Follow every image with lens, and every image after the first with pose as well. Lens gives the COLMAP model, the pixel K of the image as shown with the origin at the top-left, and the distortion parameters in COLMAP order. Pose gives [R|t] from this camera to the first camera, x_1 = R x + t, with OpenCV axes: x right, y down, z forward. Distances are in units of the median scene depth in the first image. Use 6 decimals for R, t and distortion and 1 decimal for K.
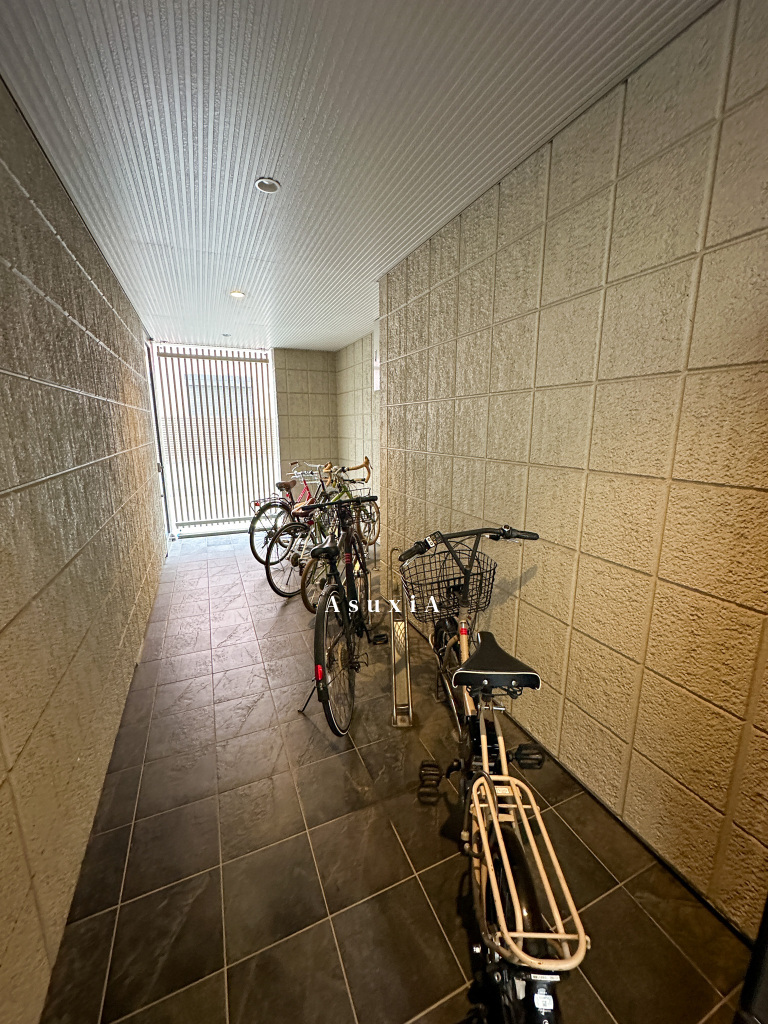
lens RADIAL K [[410.3, 0, 384.0], [0, 410.3, 512.0], [0, 0, 1]] dist [-0.005296, 0.001332]
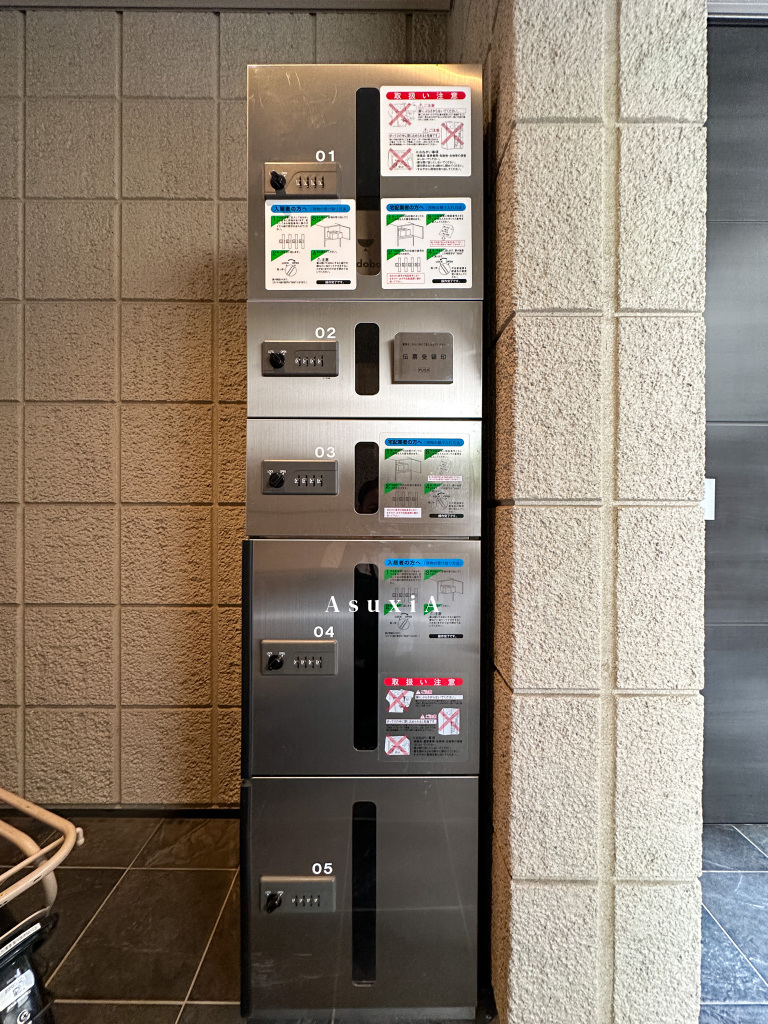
lens RADIAL K [[410.3, 0, 379.1], [0, 410.3, 511.7], [0, 0, 1]] dist [-0.005296, 0.001332]
pose [[0.384548, 0.000057, 0.923105, 0.001028], [0.187662, 0.979113, -0.078237, 0.379609], [-0.903828, 0.203317, 0.376506, 0.078446]]
